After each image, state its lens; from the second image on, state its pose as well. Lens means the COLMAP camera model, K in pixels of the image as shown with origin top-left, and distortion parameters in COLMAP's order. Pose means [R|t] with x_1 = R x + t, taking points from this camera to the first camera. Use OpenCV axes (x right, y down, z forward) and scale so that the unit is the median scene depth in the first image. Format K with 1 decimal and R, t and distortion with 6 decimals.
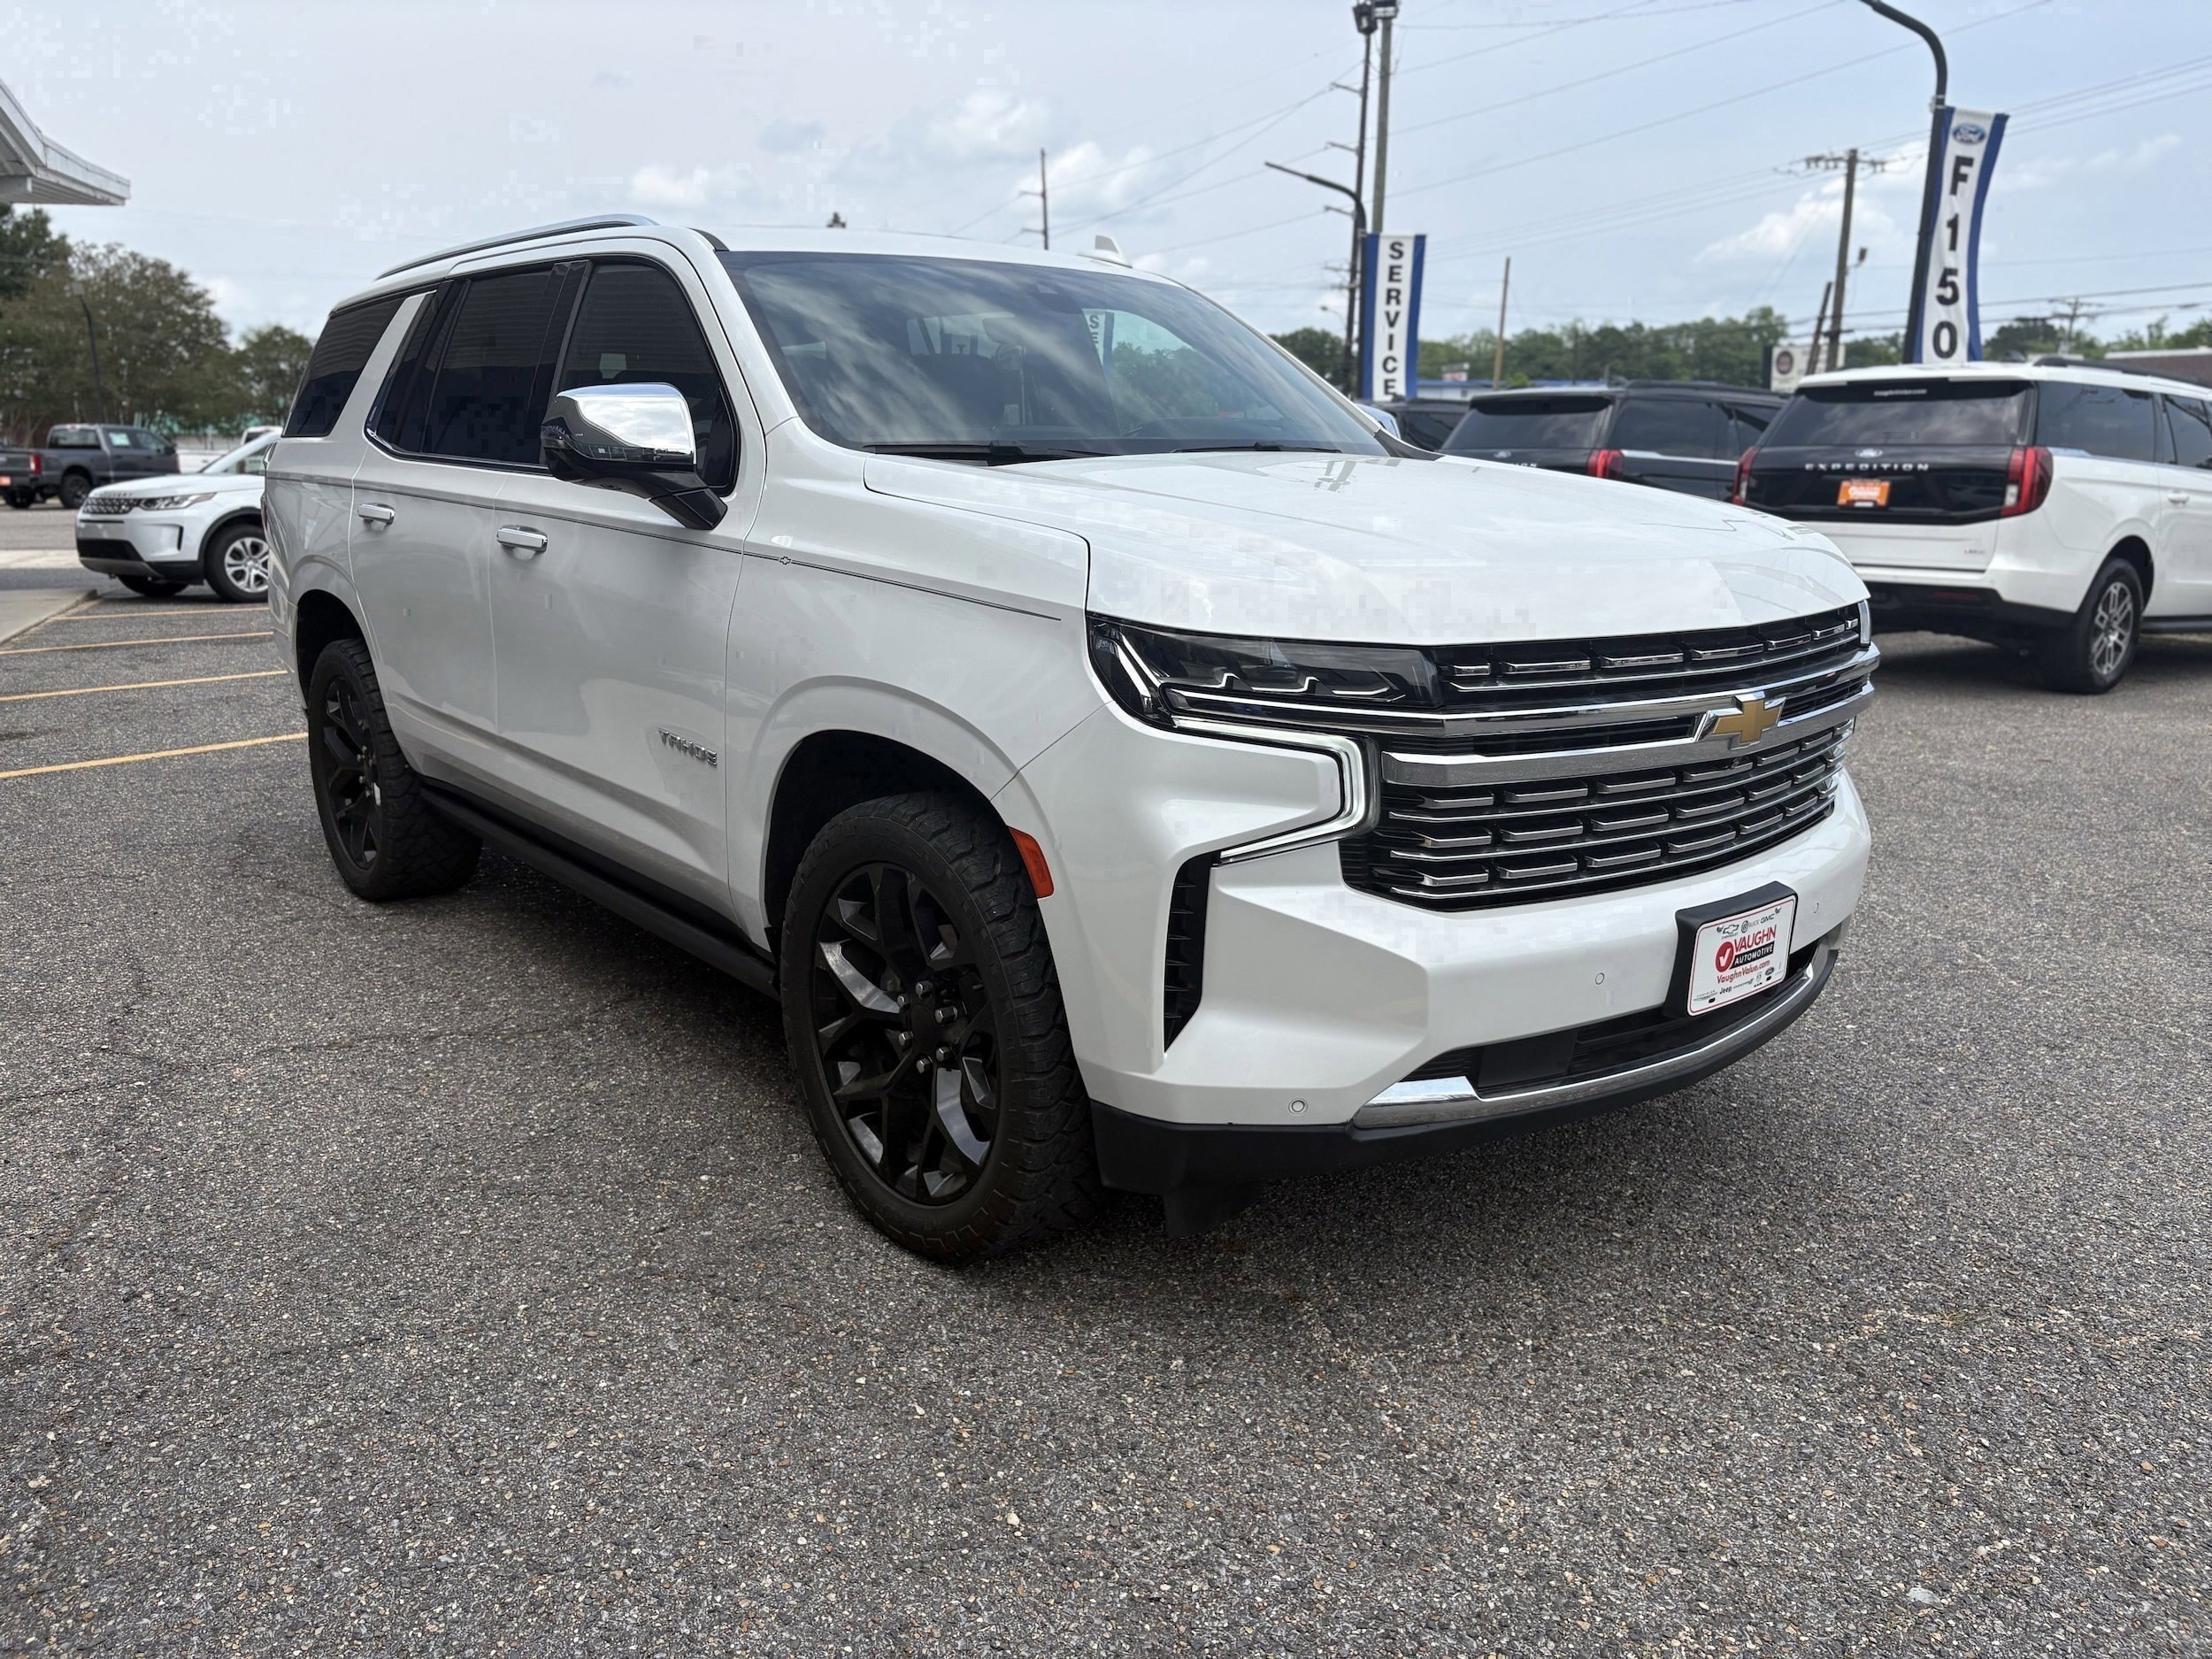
lens RADIAL K [[1579.4, 0, 1100.7], [0, 1579.4, 855.3], [0, 0, 1]] dist [0.013013, 0.004558]
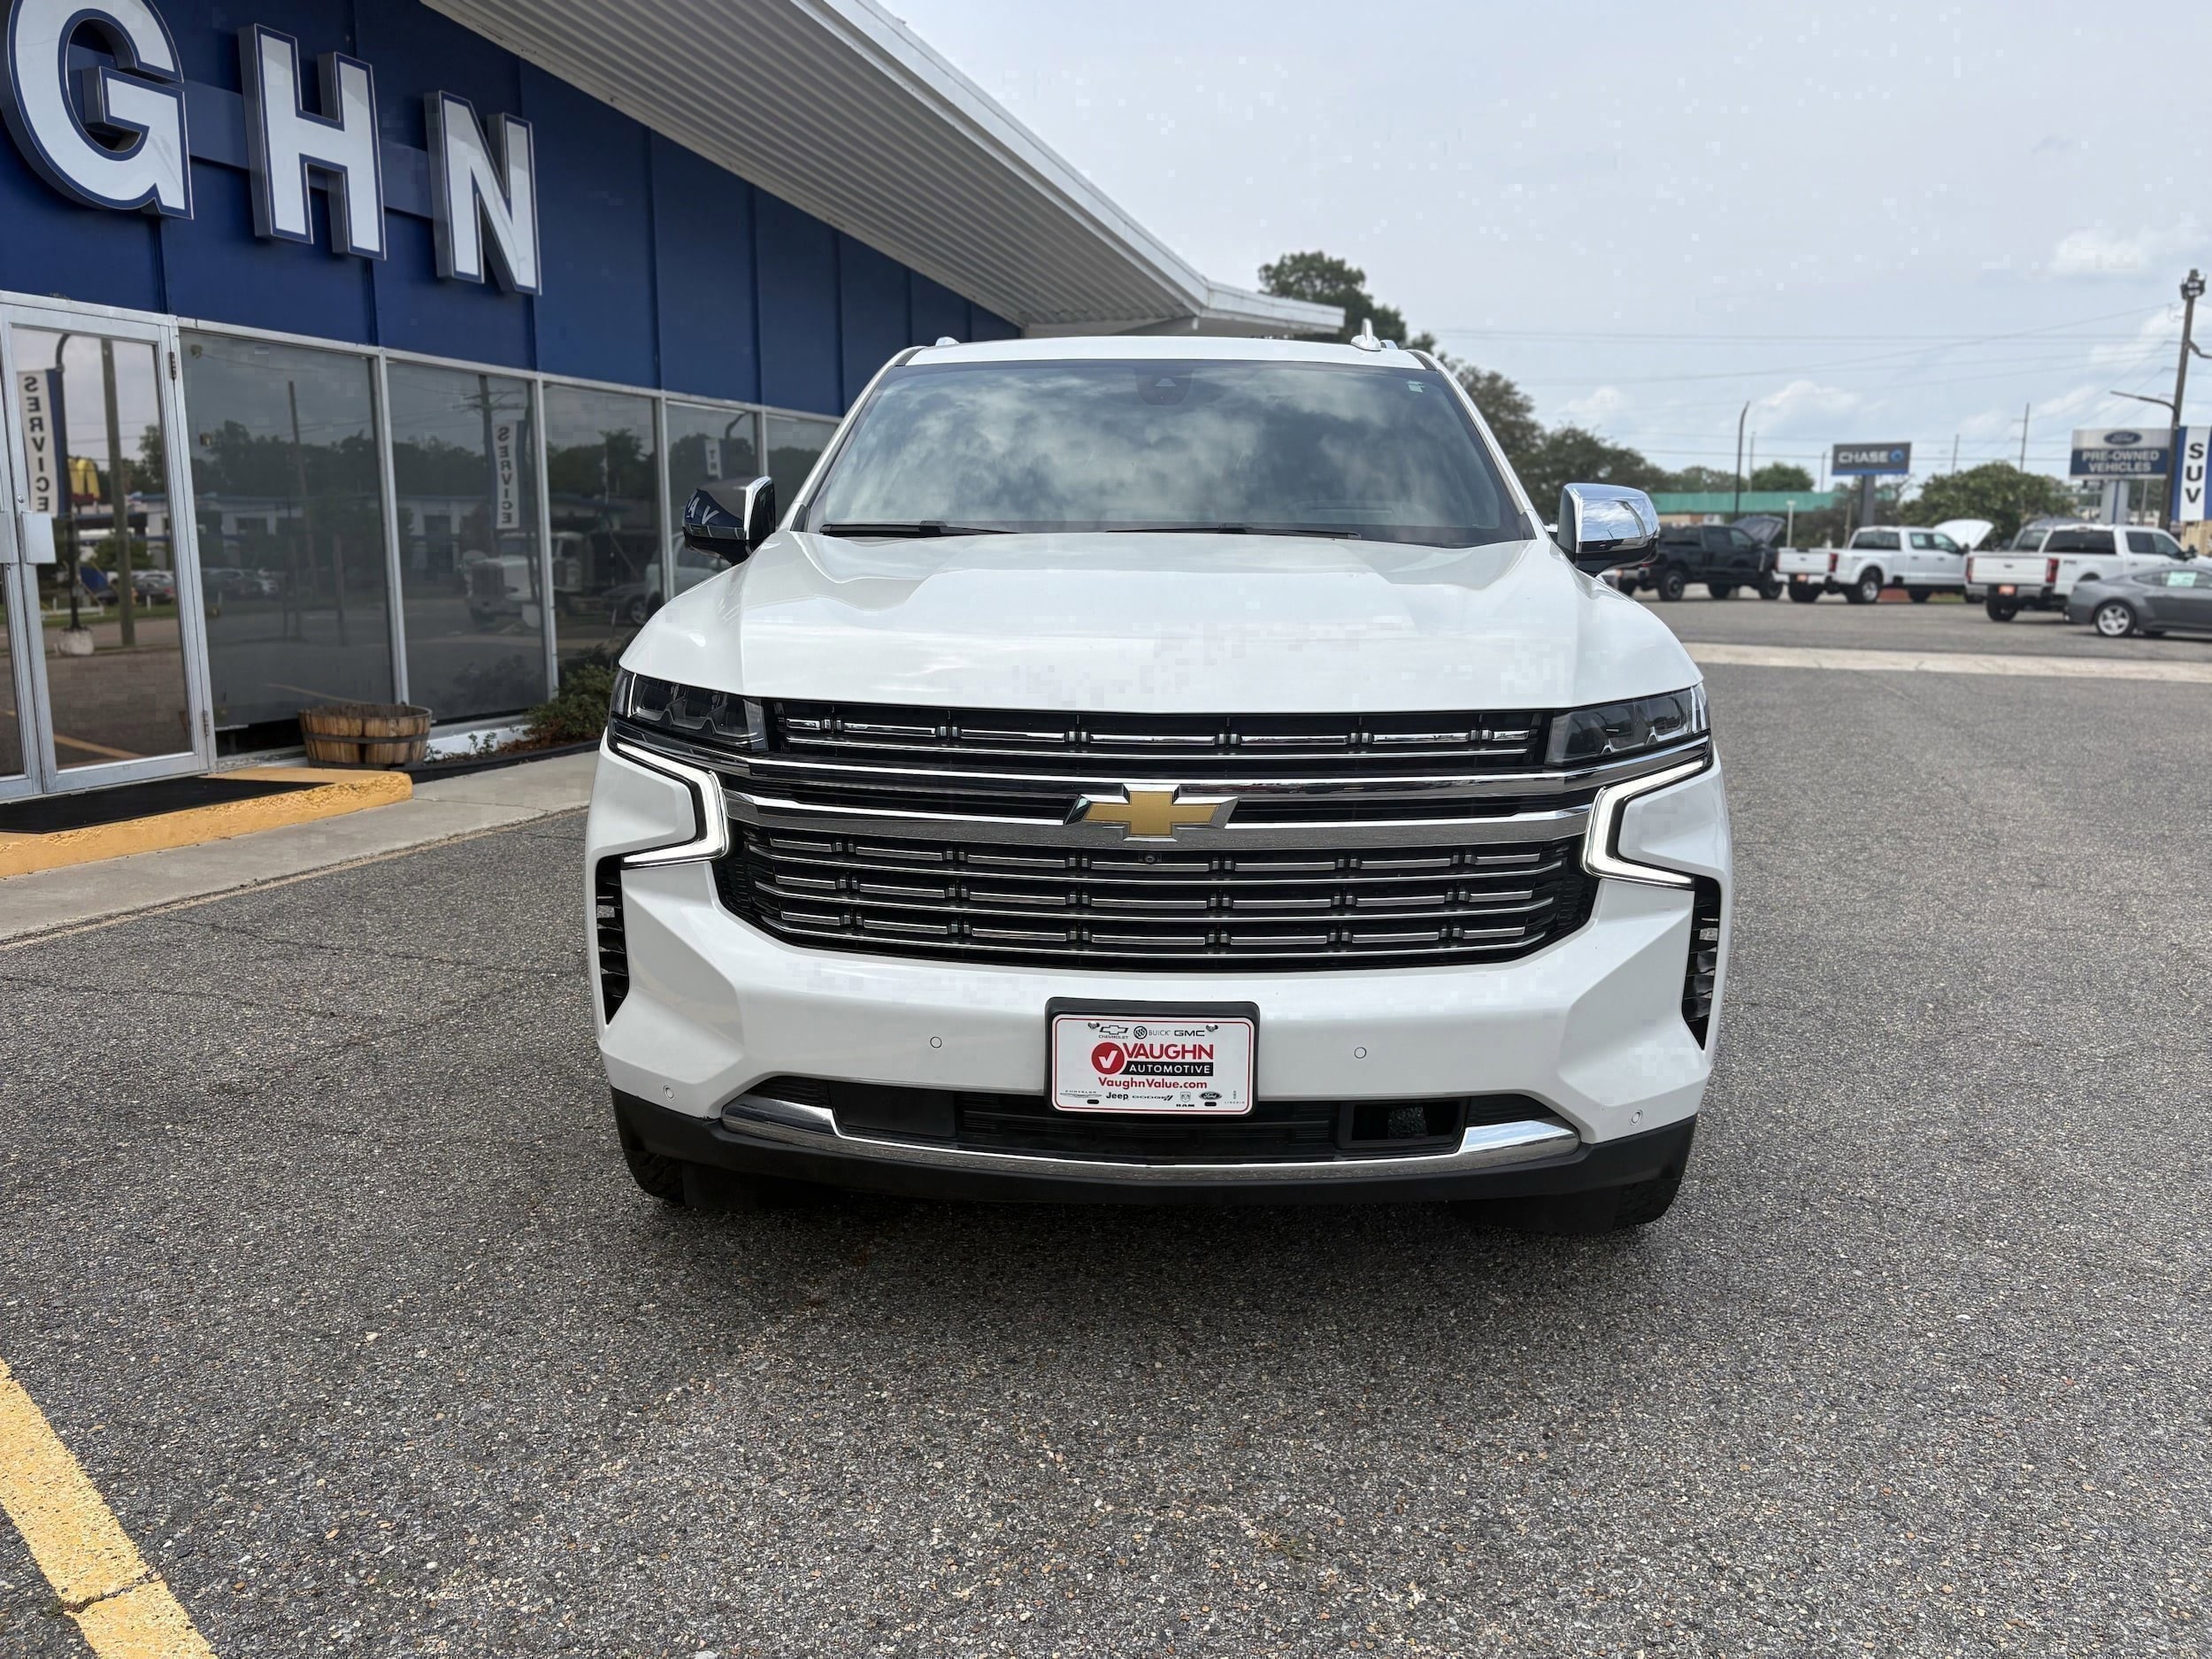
lens RADIAL K [[1655.9, 0, 1106.0], [0, 1655.9, 829.5], [0, 0, 1]] dist [0.047471, -0.071364]
pose [[0.767700, 0.116536, -0.630124, 1.002531], [-0.165919, 0.985941, -0.019803, -0.050662], [0.618957, 0.119752, 0.776242, 0.217685]]
